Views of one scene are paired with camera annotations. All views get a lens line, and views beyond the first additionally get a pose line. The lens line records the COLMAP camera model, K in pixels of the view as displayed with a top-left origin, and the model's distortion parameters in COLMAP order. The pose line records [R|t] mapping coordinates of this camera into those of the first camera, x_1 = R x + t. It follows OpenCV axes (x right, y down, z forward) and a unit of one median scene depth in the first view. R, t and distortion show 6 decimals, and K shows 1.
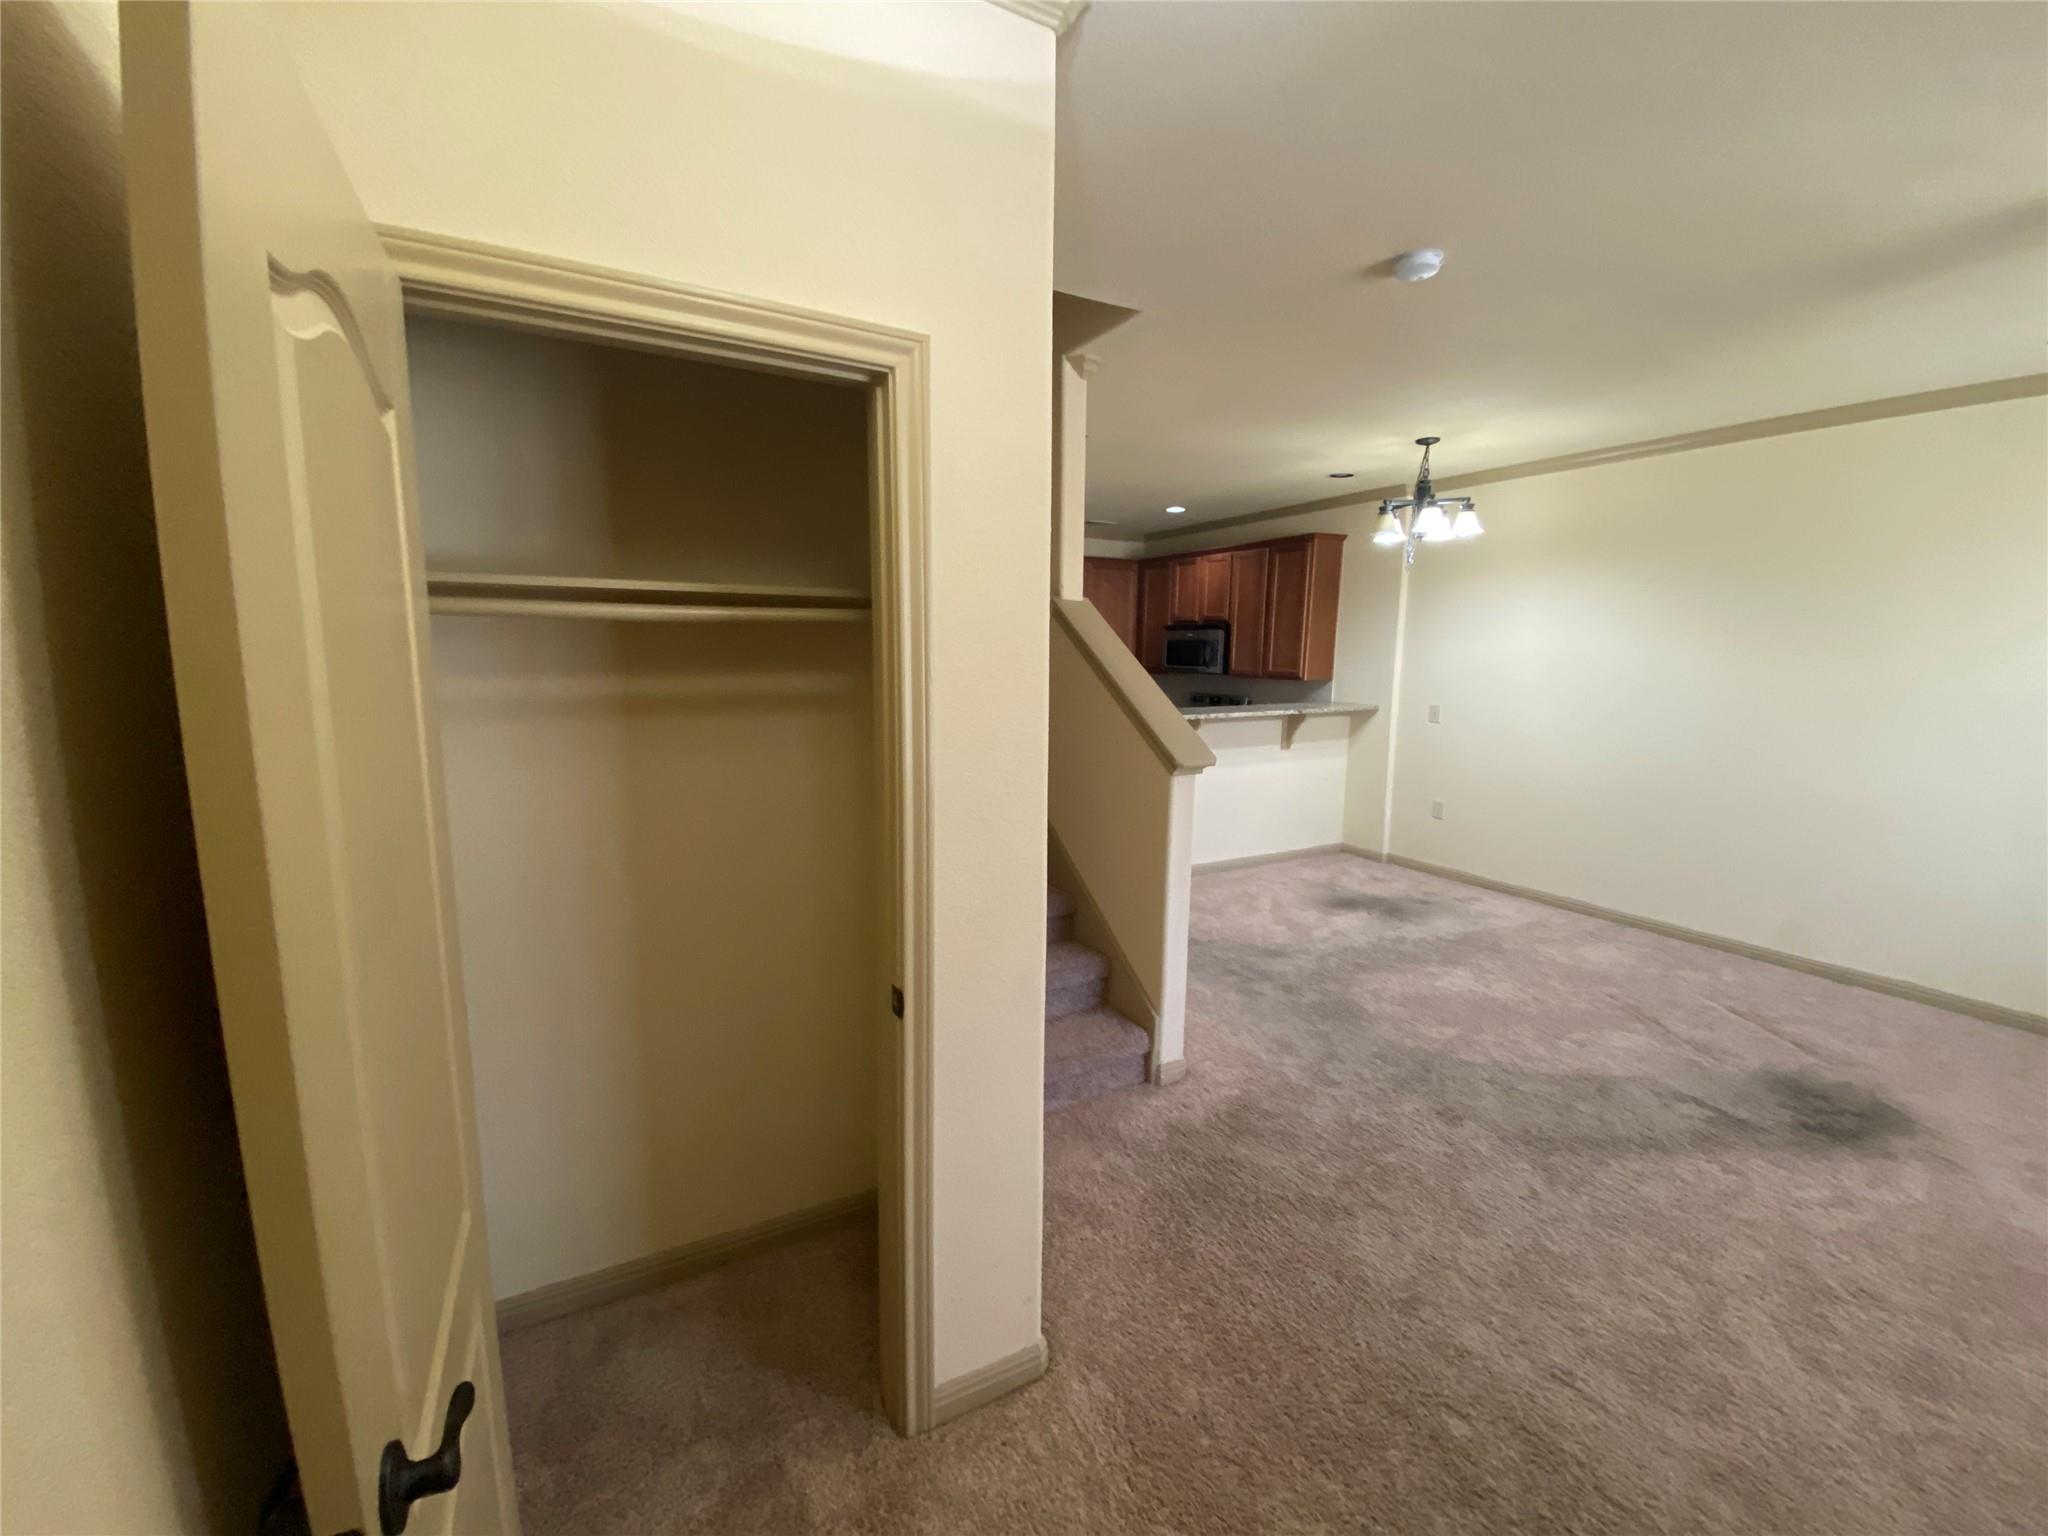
lens RADIAL K [[826.4, 0, 1030.0], [0, 826.4, 763.6], [0, 0, 1]] dist [0.000455, -0.000864]
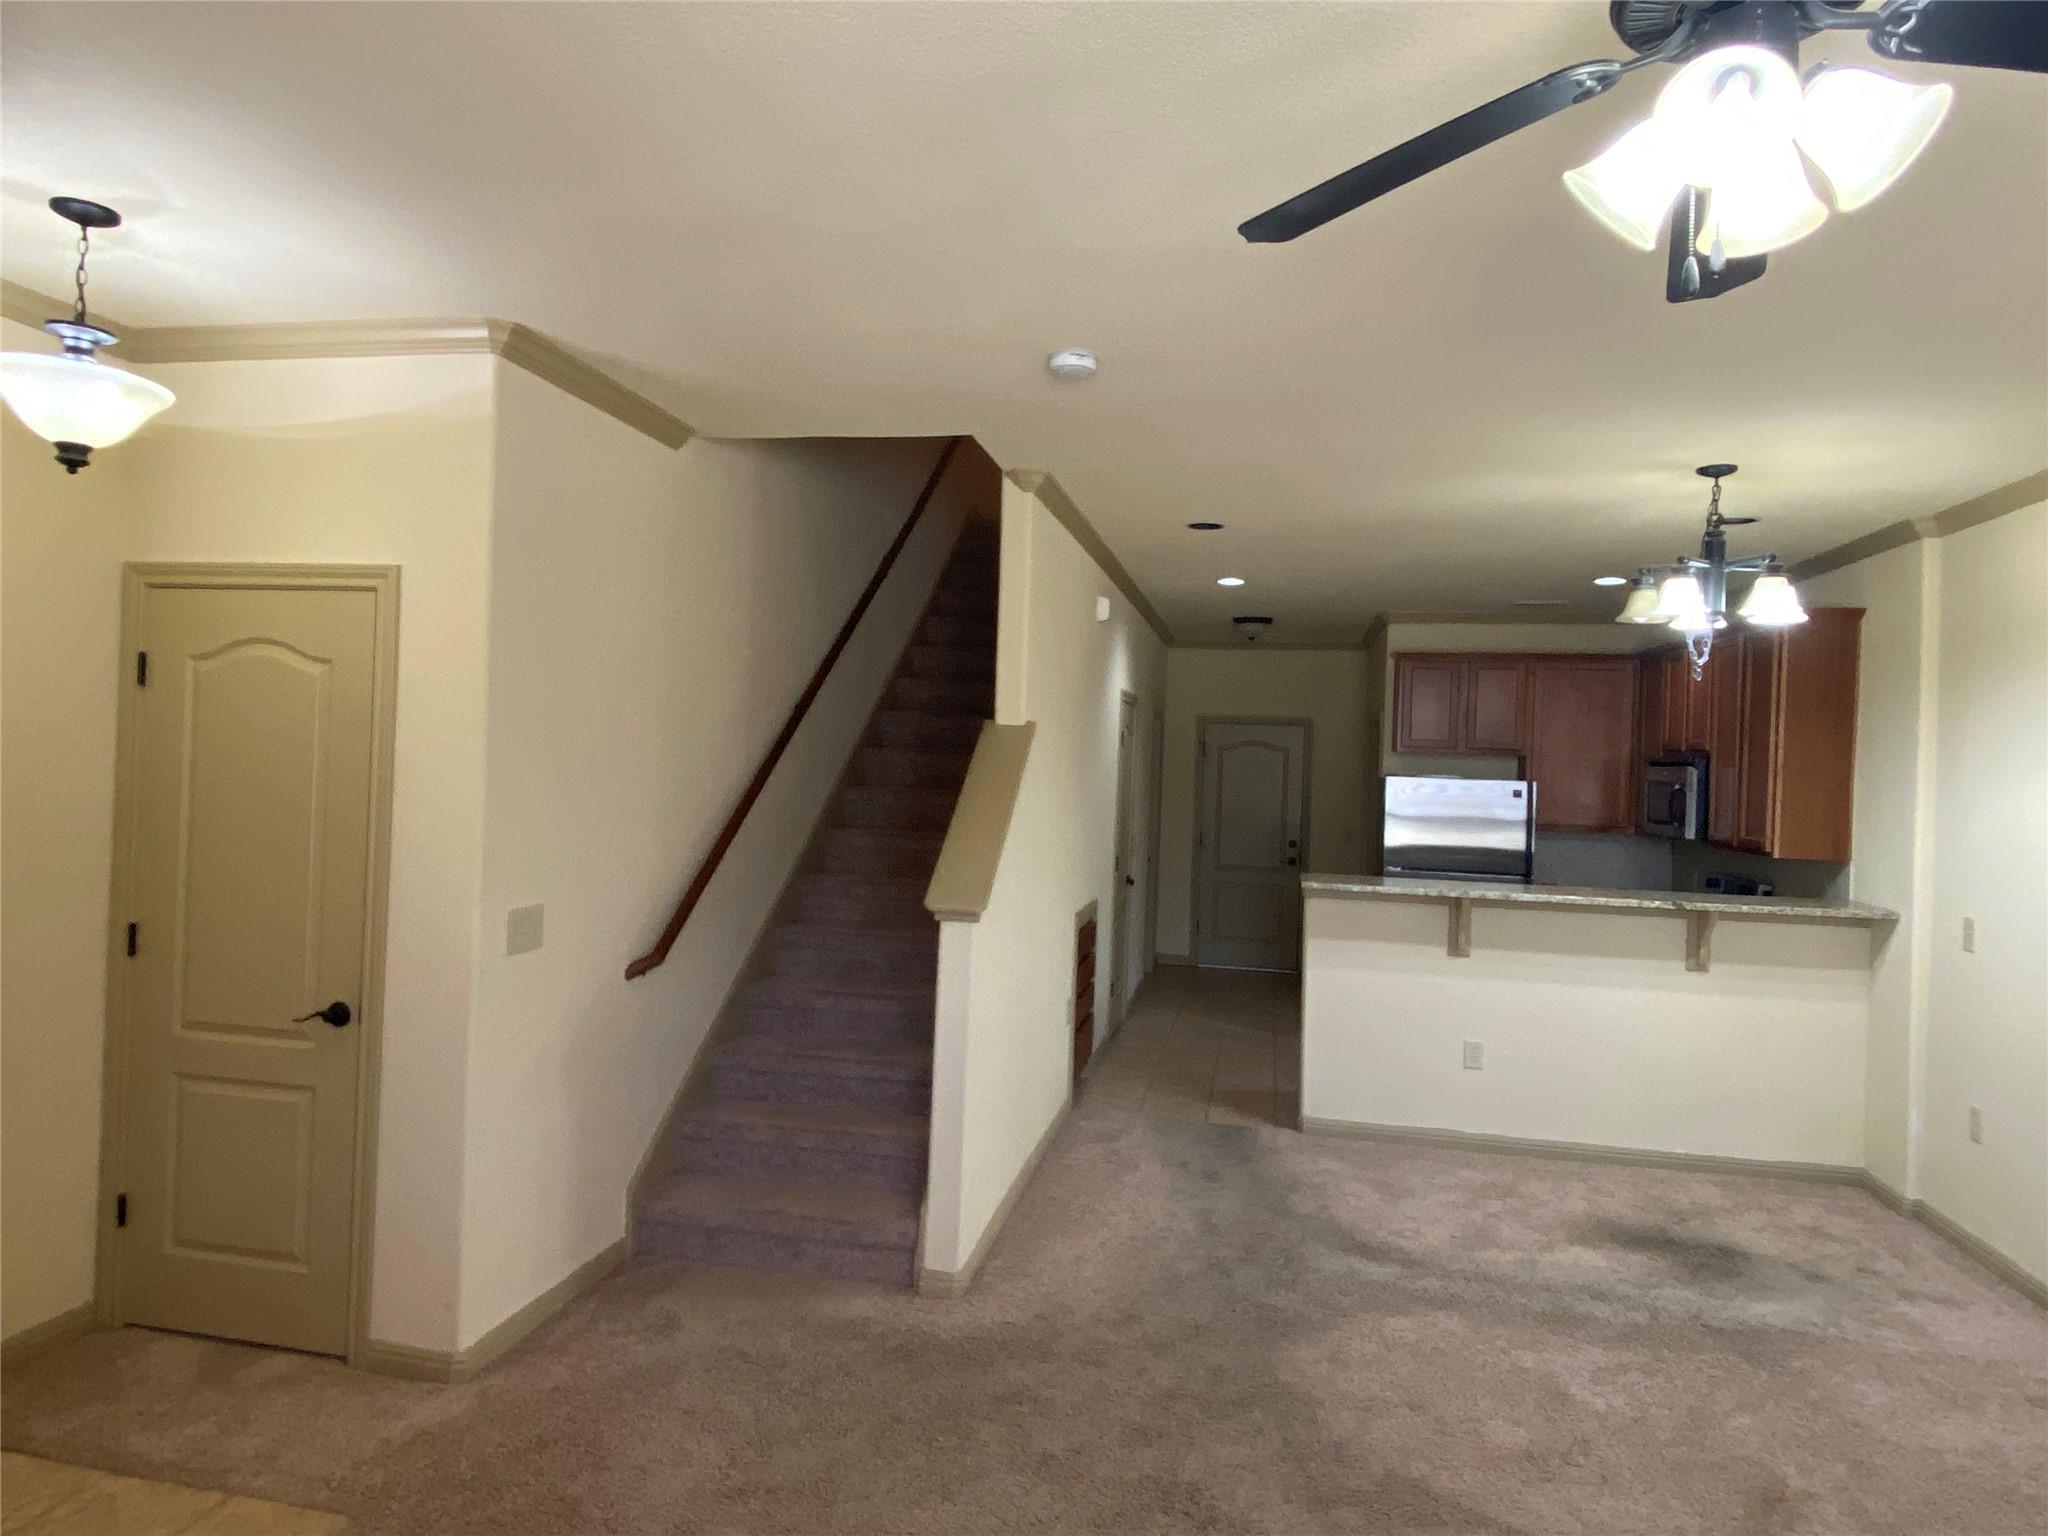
lens RADIAL K [[1245.2, 0, 1040.5], [0, 1245.2, 757.9], [0, 0, 1]] dist [0.019706, -0.025524]
pose [[0.766899, 0.020527, -0.641439, 0.639042], [-0.120941, 0.986203, -0.113036, -0.012702], [0.630269, 0.164263, 0.758801, 0.014188]]
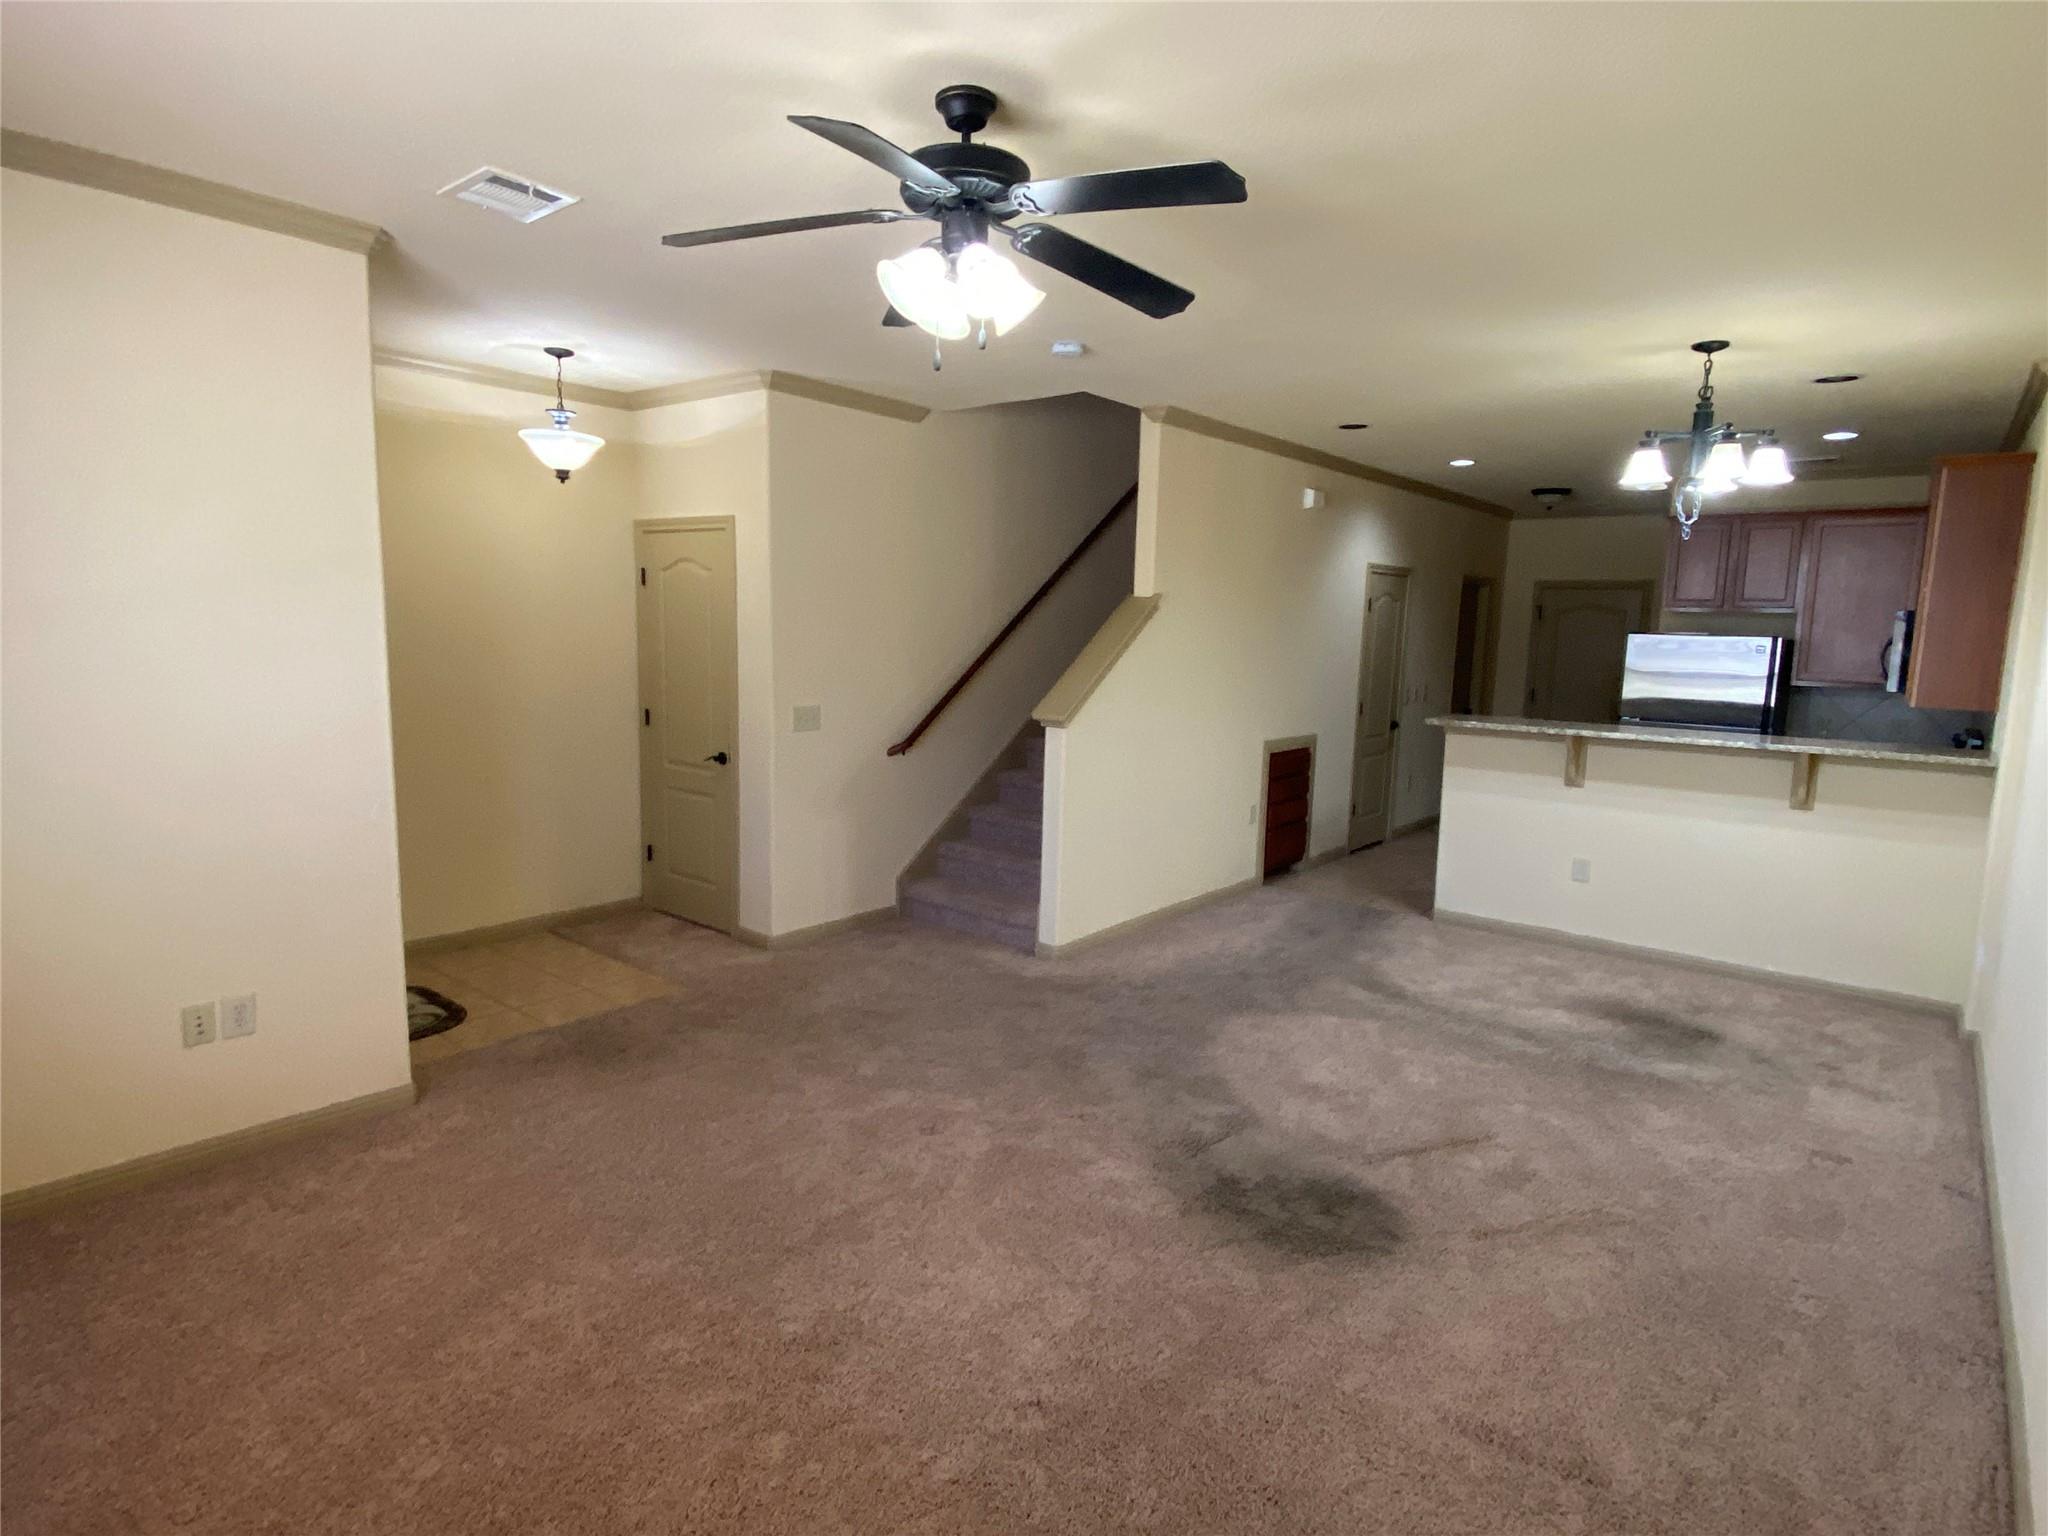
lens RADIAL K [[1089.6, 0, 1025.3], [0, 1089.6, 778.0], [0, 0, 1]] dist [0.024275, -0.025135]
pose [[0.372759, 0.139268, -0.917417, 1.054285], [-0.150992, 0.984600, 0.088116, -0.031995], [0.915561, 0.105677, 0.388047, 0.159791]]
